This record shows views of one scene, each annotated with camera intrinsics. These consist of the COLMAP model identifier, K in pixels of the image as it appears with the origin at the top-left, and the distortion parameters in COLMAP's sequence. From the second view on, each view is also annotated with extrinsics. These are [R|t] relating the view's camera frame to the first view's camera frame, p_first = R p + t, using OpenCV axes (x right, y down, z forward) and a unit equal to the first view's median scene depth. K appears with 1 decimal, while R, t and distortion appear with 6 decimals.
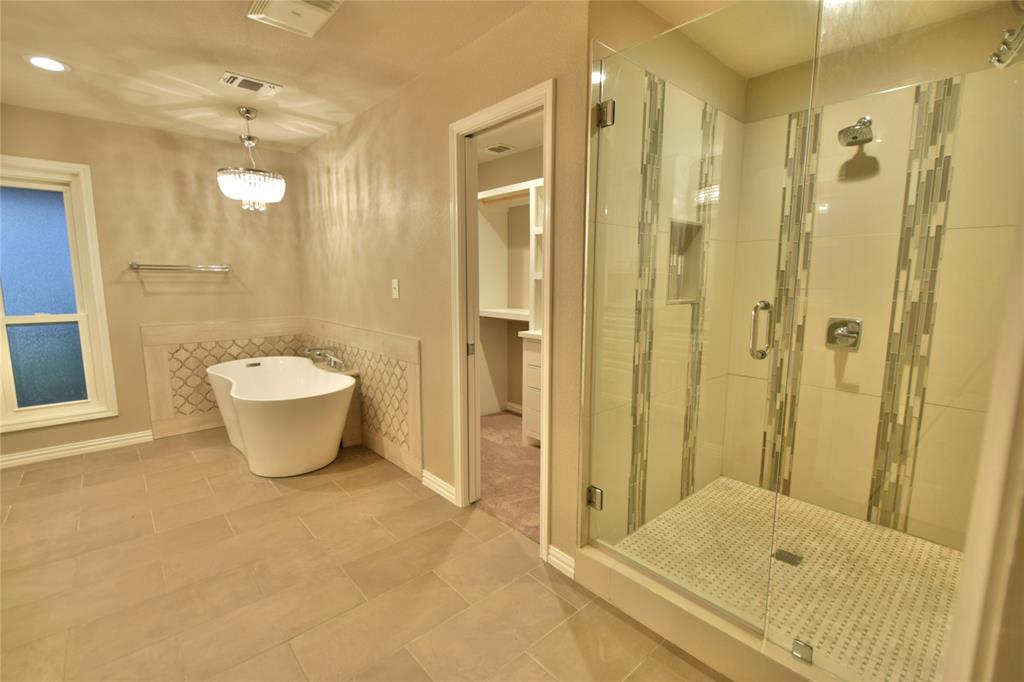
lens RADIAL K [[448.8, 0, 512.8], [0, 448.8, 339.0], [0, 0, 1]] dist [-0.000182, -0.003757]
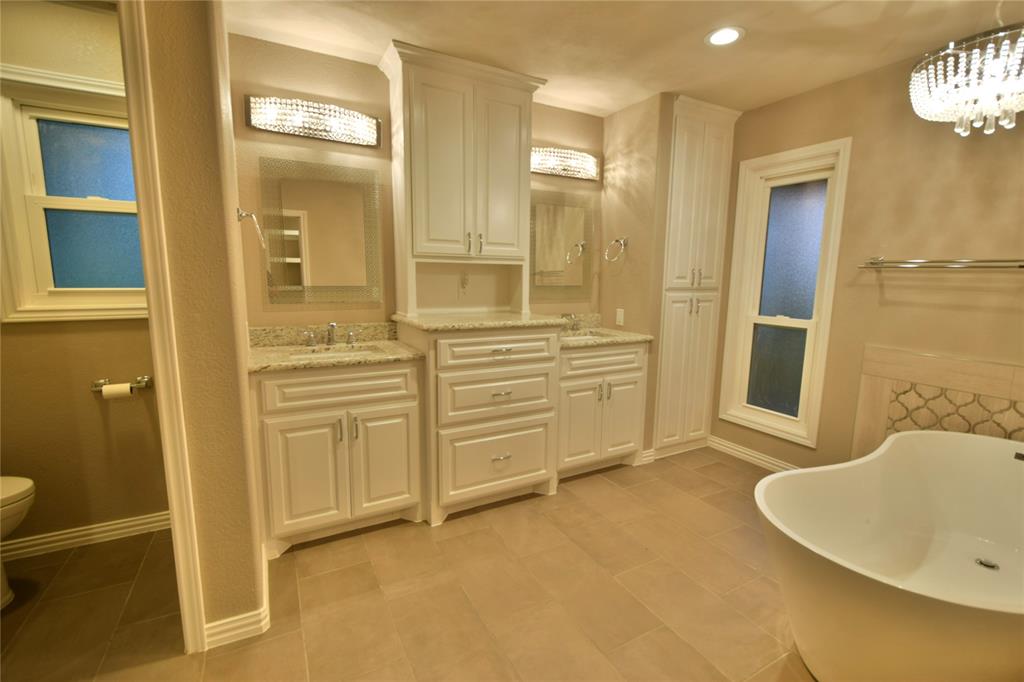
lens RADIAL K [[448.8, 0, 507.6], [0, 448.8, 343.1], [0, 0, 1]] dist [-0.000182, -0.003757]
pose [[-0.224891, 0.140020, -0.964271, 0.002742], [-0.145946, 0.973617, 0.175415, -0.075824], [0.963392, 0.180180, -0.198522, 0.581999]]
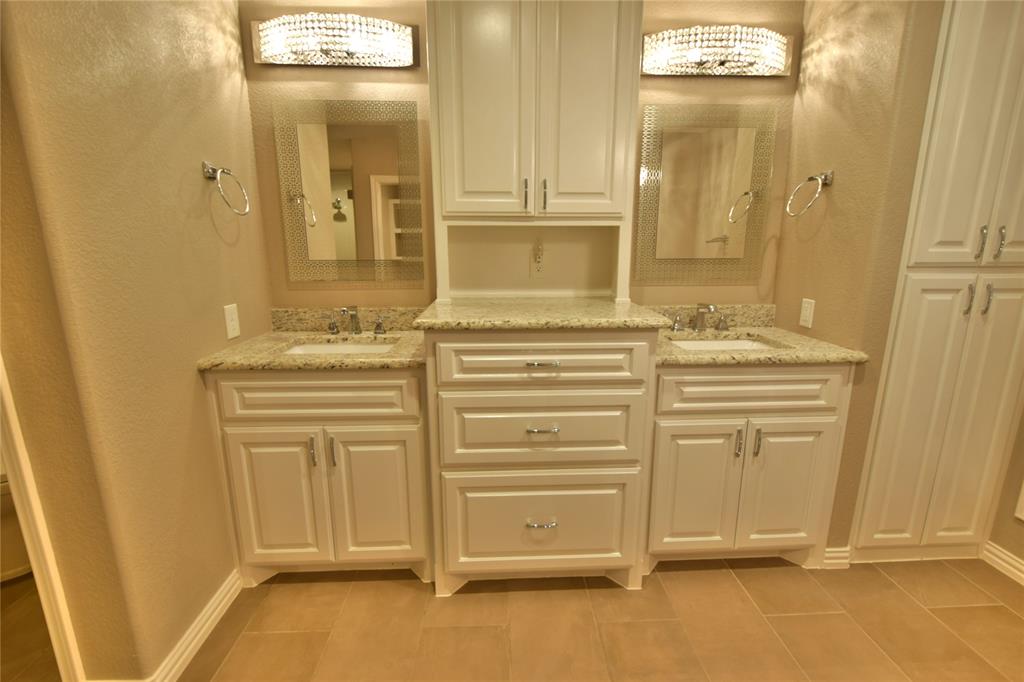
lens RADIAL K [[448.8, 0, 516.2], [0, 448.8, 342.4], [0, 0, 1]] dist [-0.000182, -0.003757]
pose [[-0.626845, 0.166693, -0.761104, -0.322666], [-0.107727, 0.948921, 0.296552, -0.088851], [0.771661, 0.267883, -0.576869, 0.664944]]
